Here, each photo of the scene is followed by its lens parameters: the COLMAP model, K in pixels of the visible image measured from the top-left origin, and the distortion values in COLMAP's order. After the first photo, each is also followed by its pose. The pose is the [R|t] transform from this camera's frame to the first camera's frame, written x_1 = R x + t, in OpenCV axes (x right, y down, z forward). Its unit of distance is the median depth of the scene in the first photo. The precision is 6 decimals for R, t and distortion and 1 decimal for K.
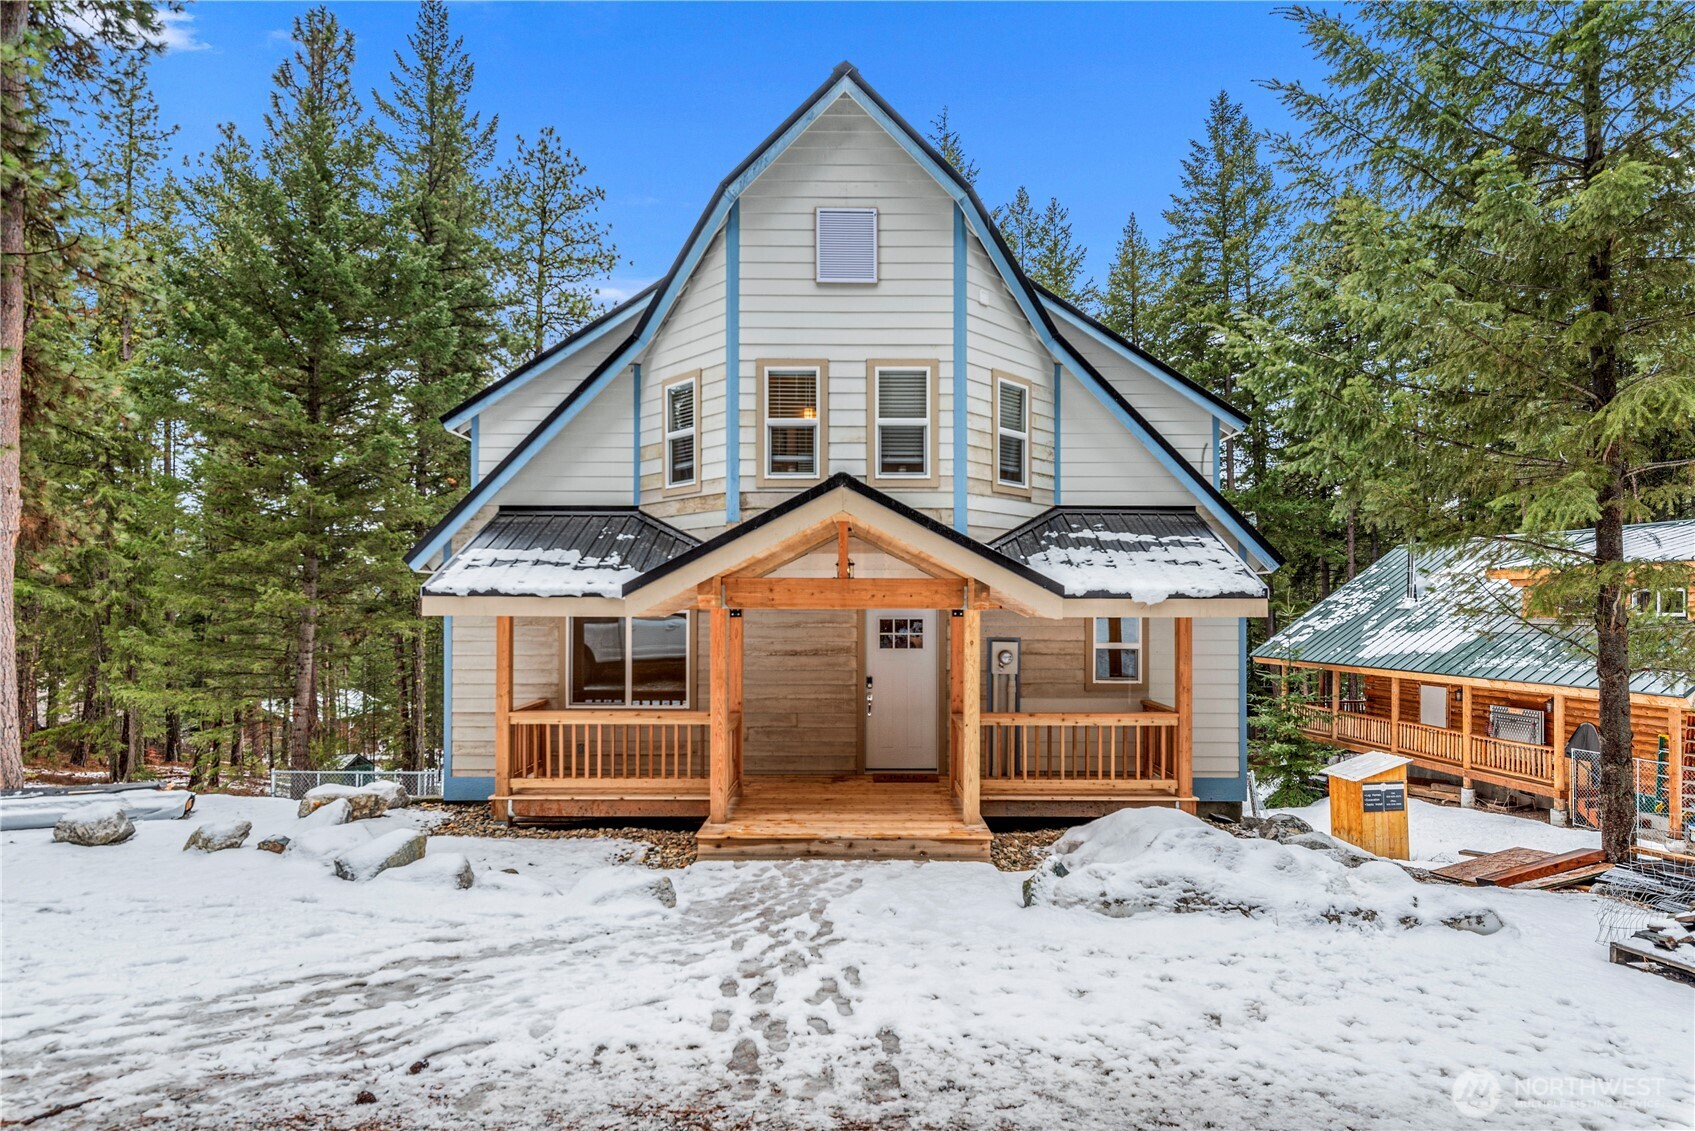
lens RADIAL K [[900.8, 0, 845.5], [0, 900.8, 602.2], [0, 0, 1]] dist [0.002970, -0.000501]
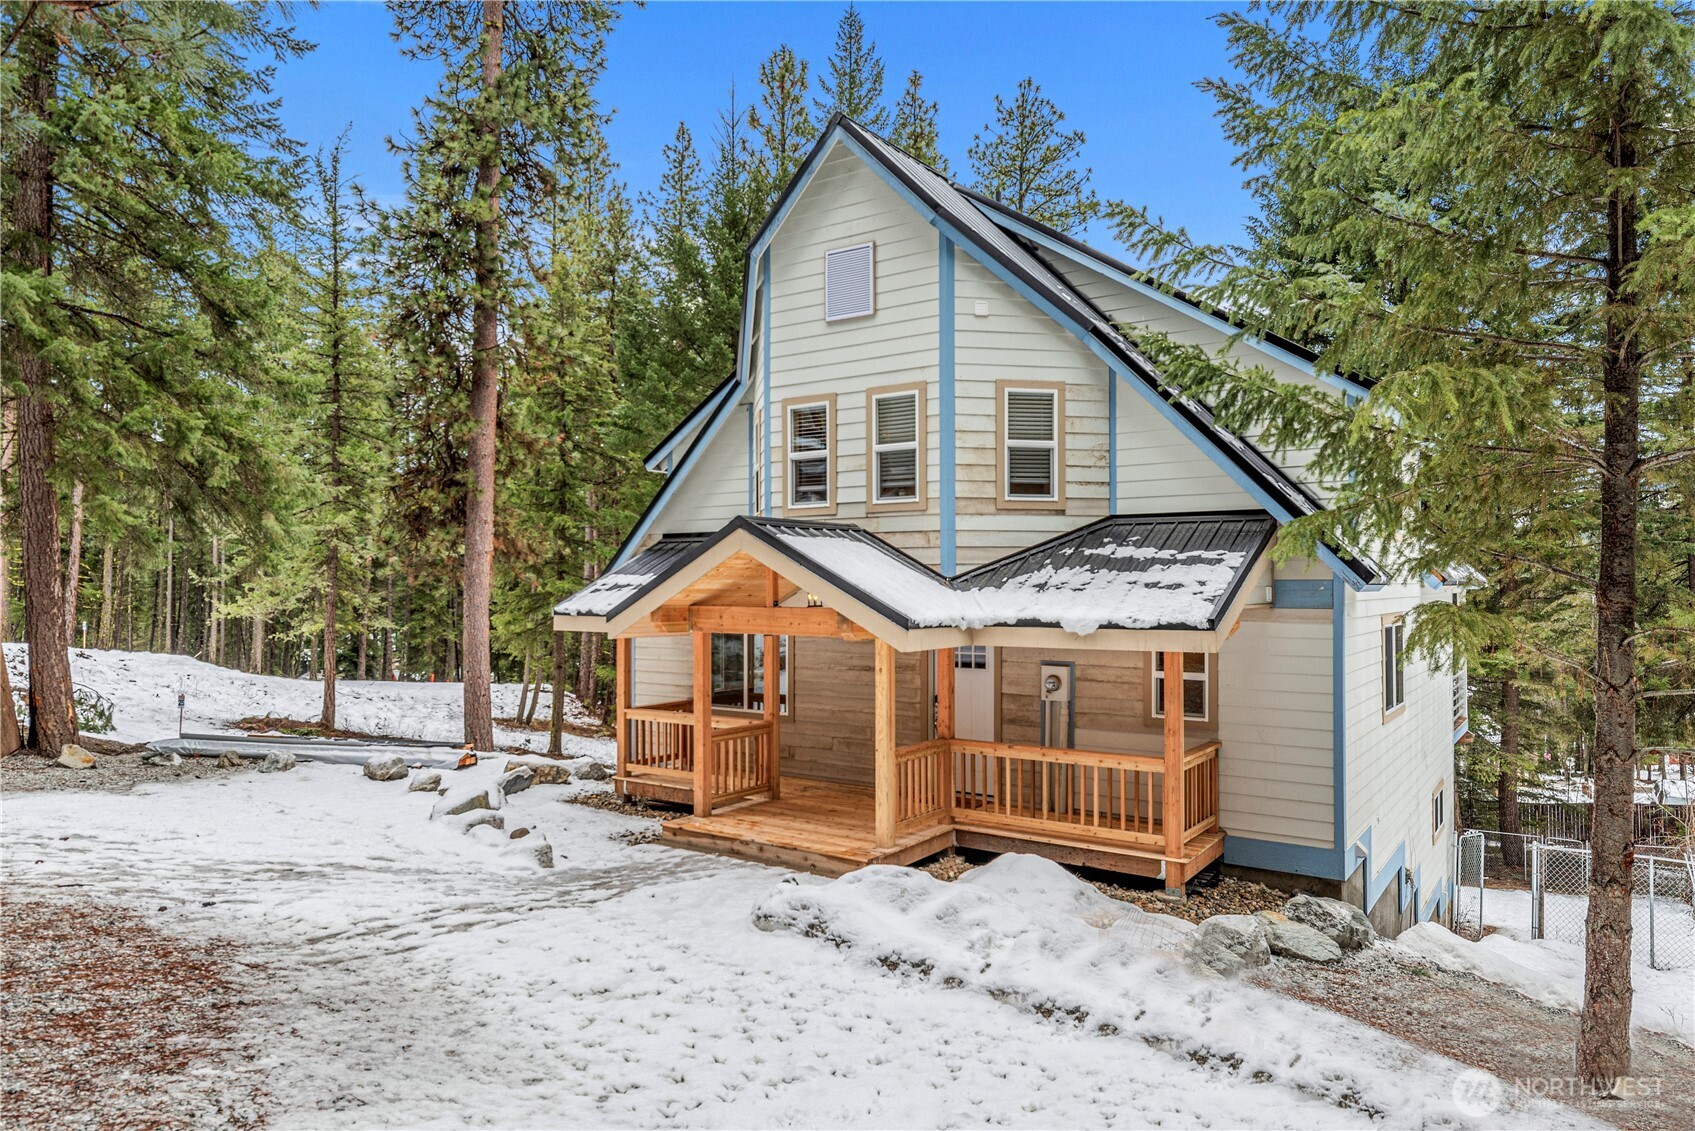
lens RADIAL K [[1061.3, 0, 856.0], [0, 1061.3, 571.6], [0, 0, 1]] dist [-0.001391, 0.000396]
pose [[0.823592, -0.009770, -0.567098, 0.701778], [0.006167, 0.999947, -0.008271, -0.049961], [0.567149, 0.003314, 0.823609, -0.008338]]
